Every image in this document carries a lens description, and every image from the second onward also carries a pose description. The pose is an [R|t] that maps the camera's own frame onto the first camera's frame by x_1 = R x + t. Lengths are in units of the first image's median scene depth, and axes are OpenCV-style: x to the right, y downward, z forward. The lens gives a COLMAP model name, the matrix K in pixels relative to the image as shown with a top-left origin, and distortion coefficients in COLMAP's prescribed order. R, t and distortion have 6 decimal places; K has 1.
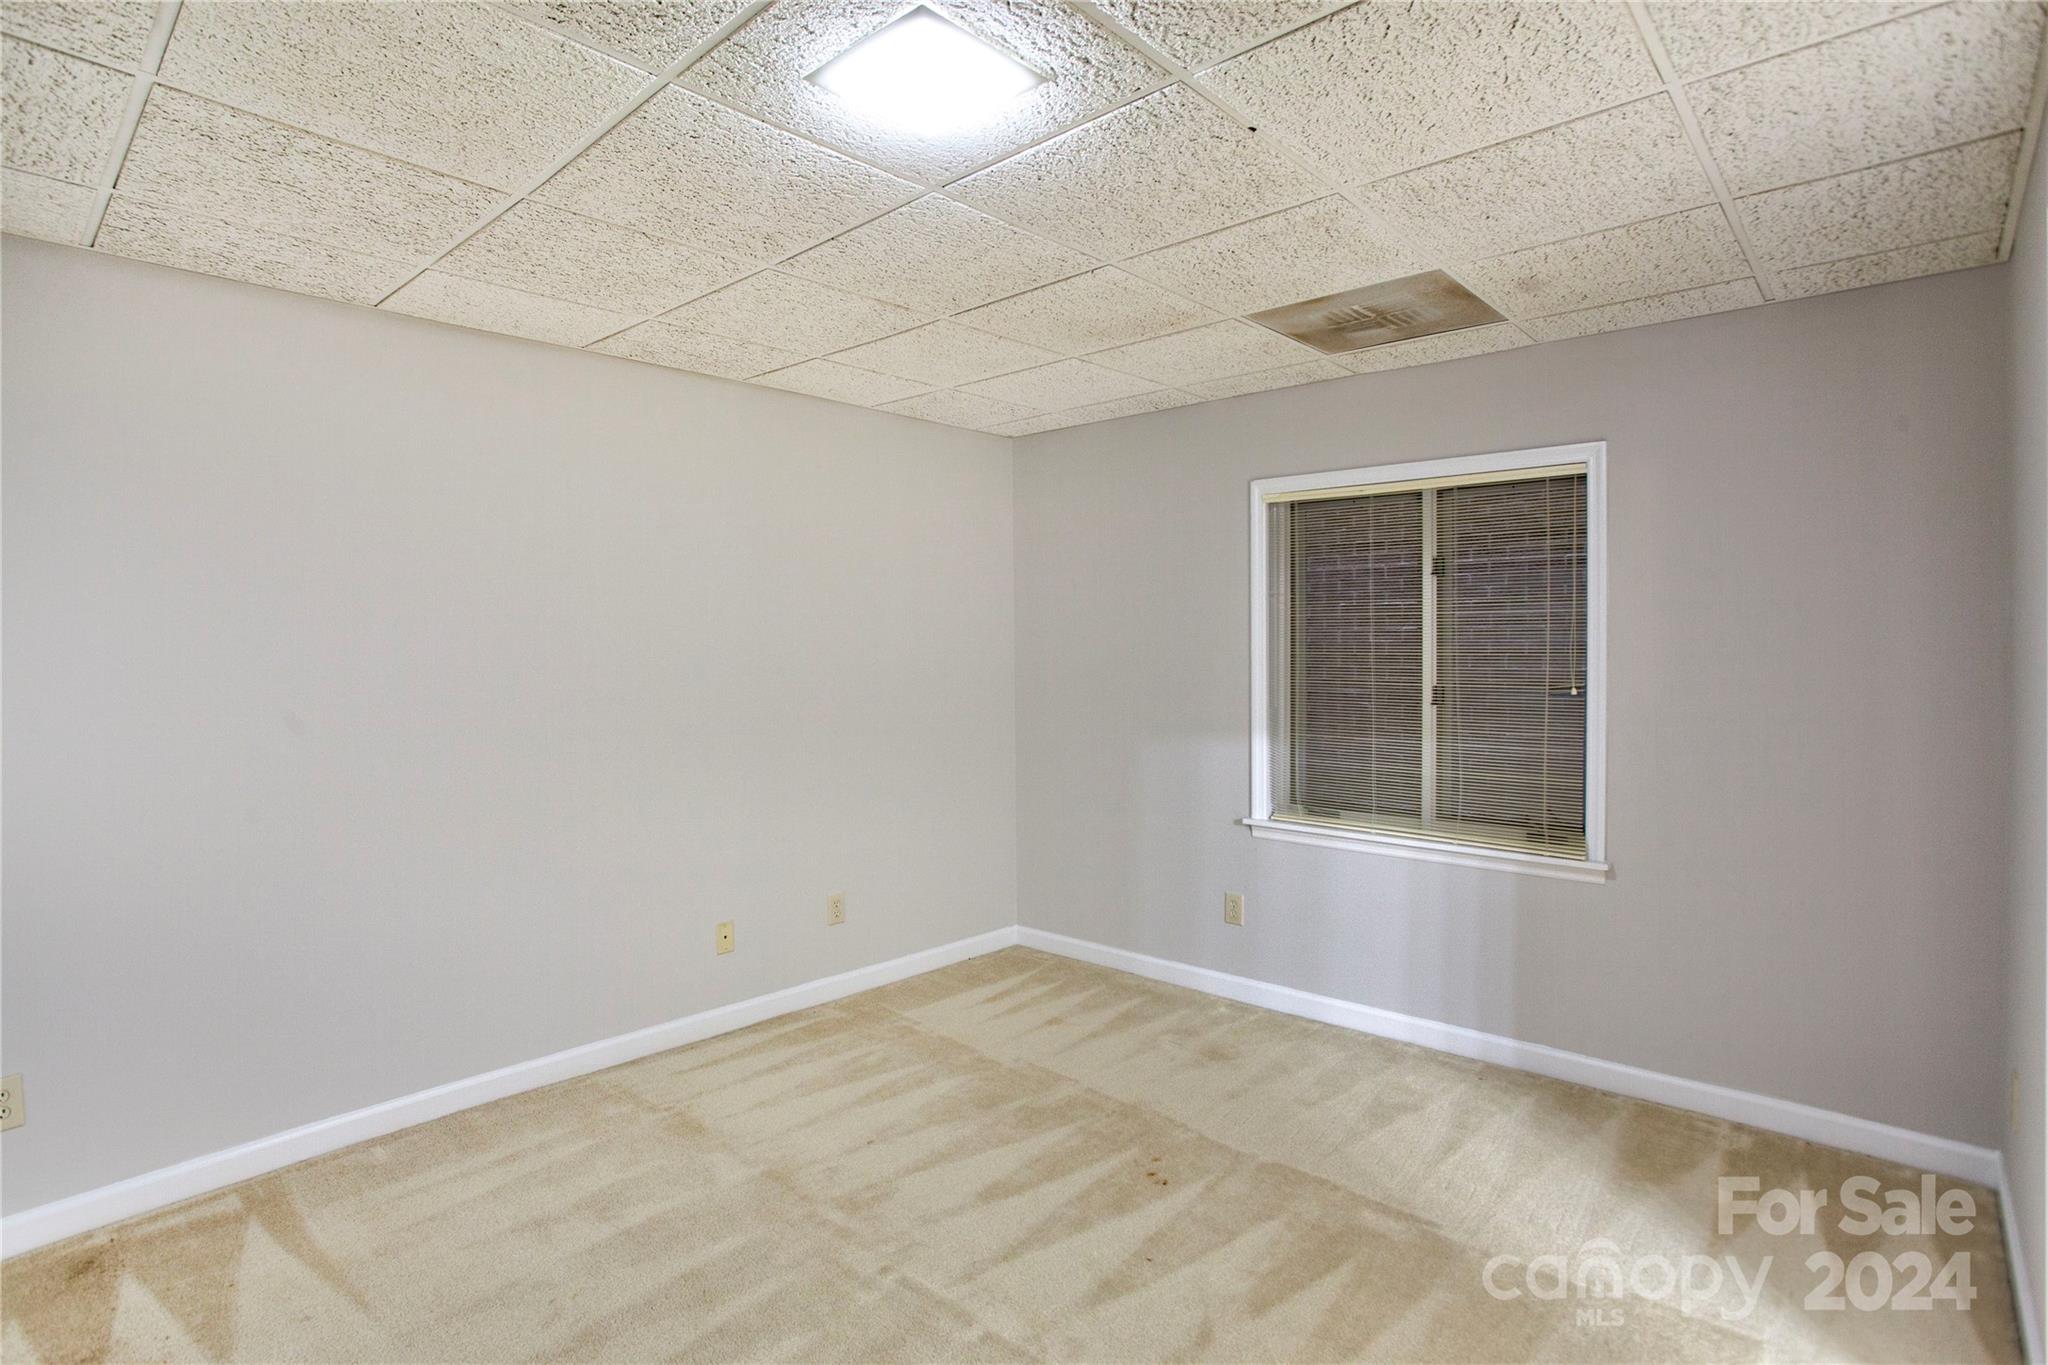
lens RADIAL K [[1018.3, 0, 960.5], [0, 1018.3, 645.4], [0, 0, 1]] dist [-0.068796, 0.027296]
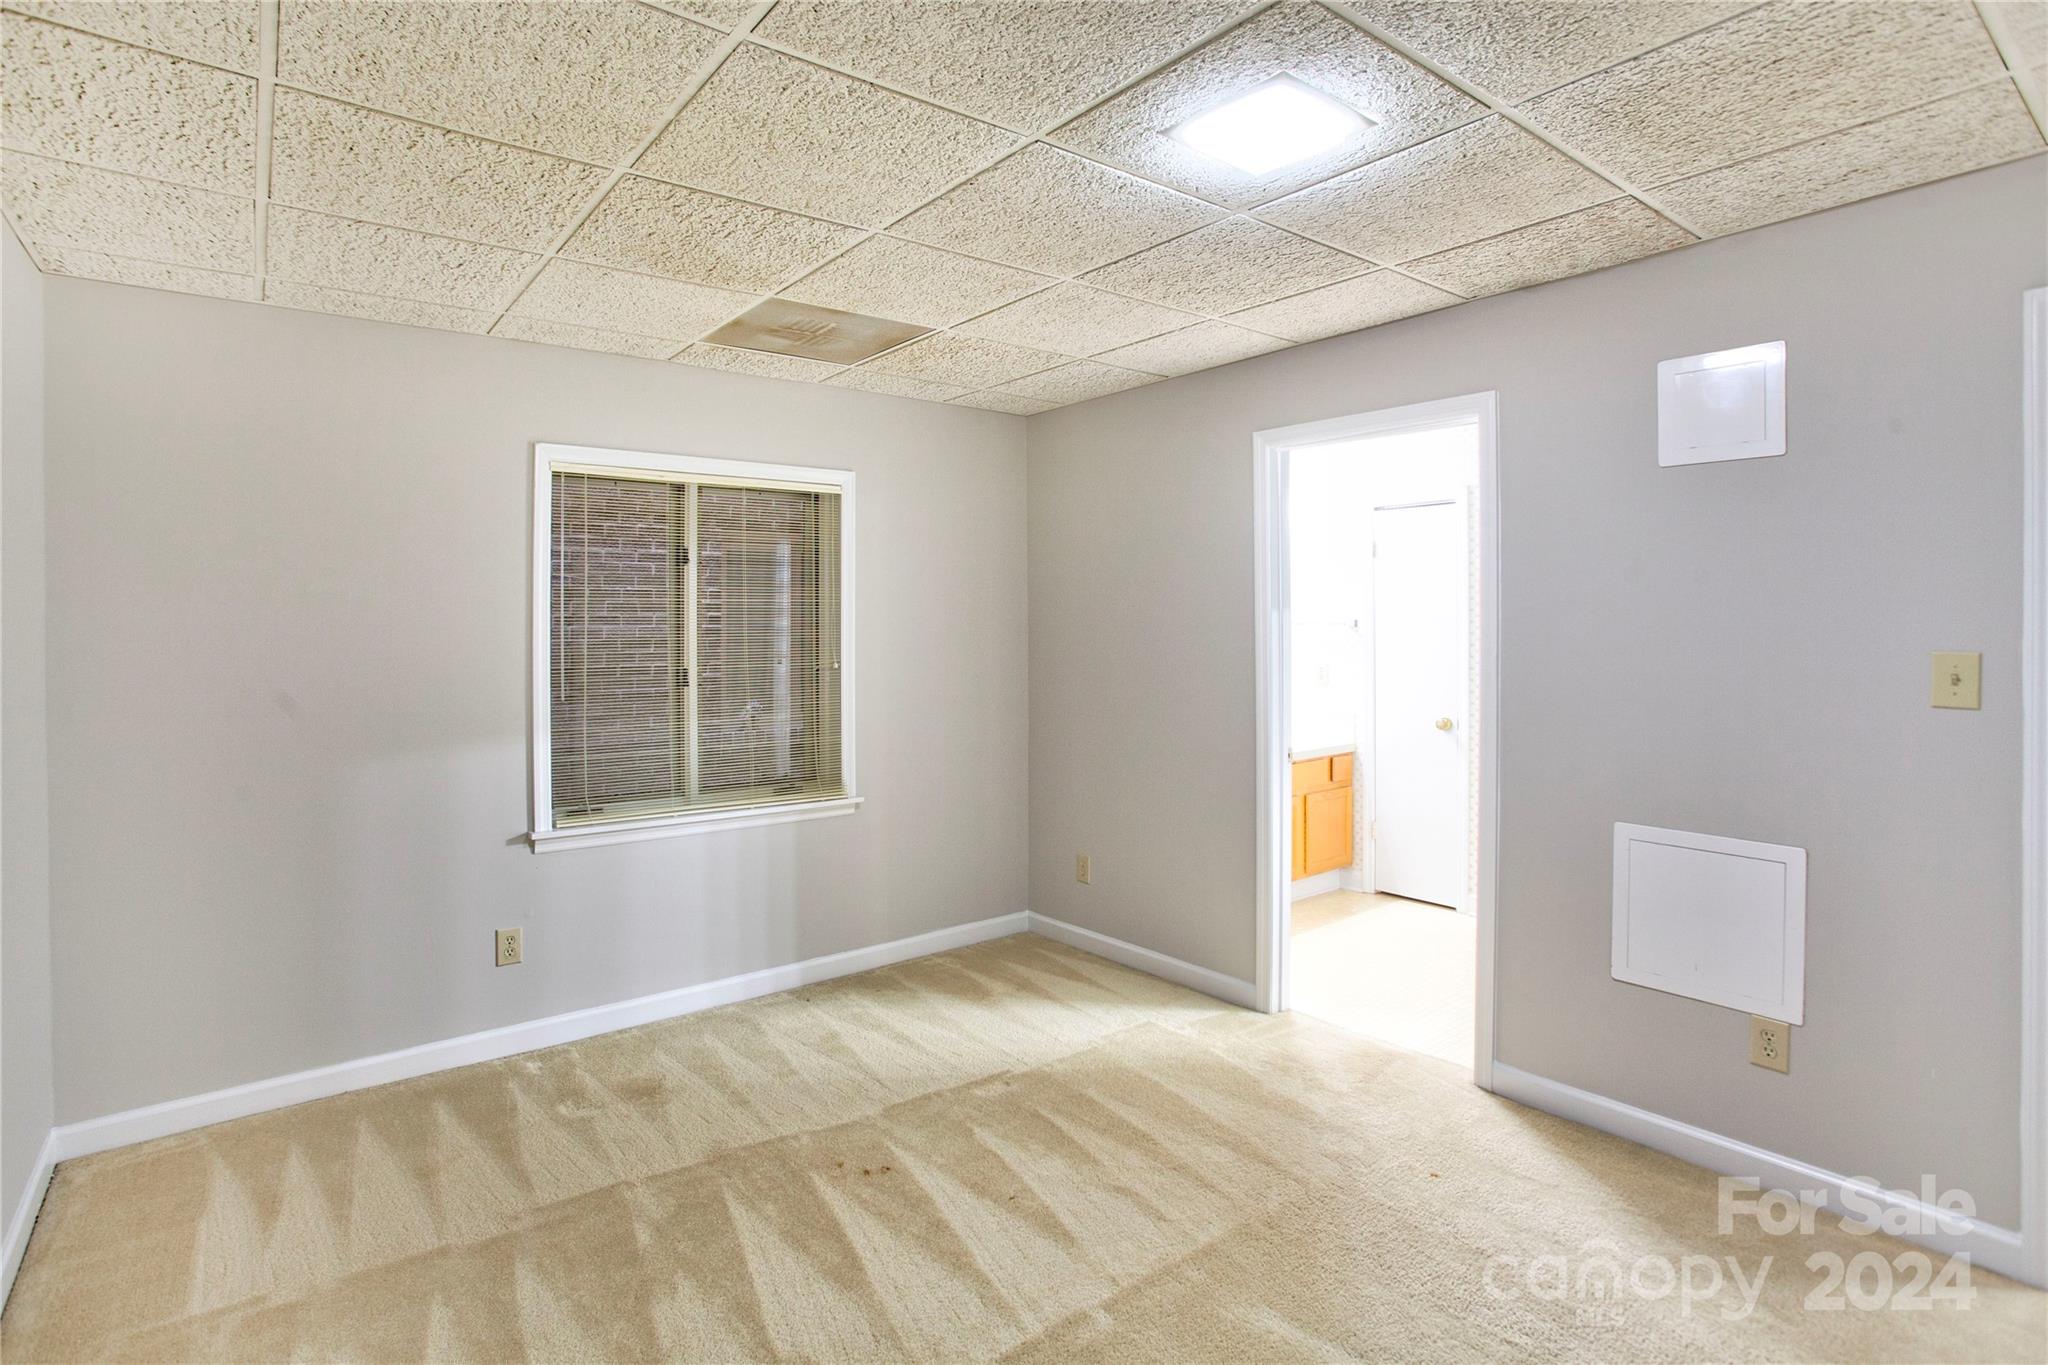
lens RADIAL K [[1014.4, 0, 1023.4], [0, 1014.4, 616.8], [0, 0, 1]] dist [-0.047742, 0.018543]
pose [[0.150888, 0.010099, 0.988499, -0.584332], [0.008736, 0.999895, -0.011549, 0.001020], [-0.988512, 0.010378, 0.150784, 0.540003]]
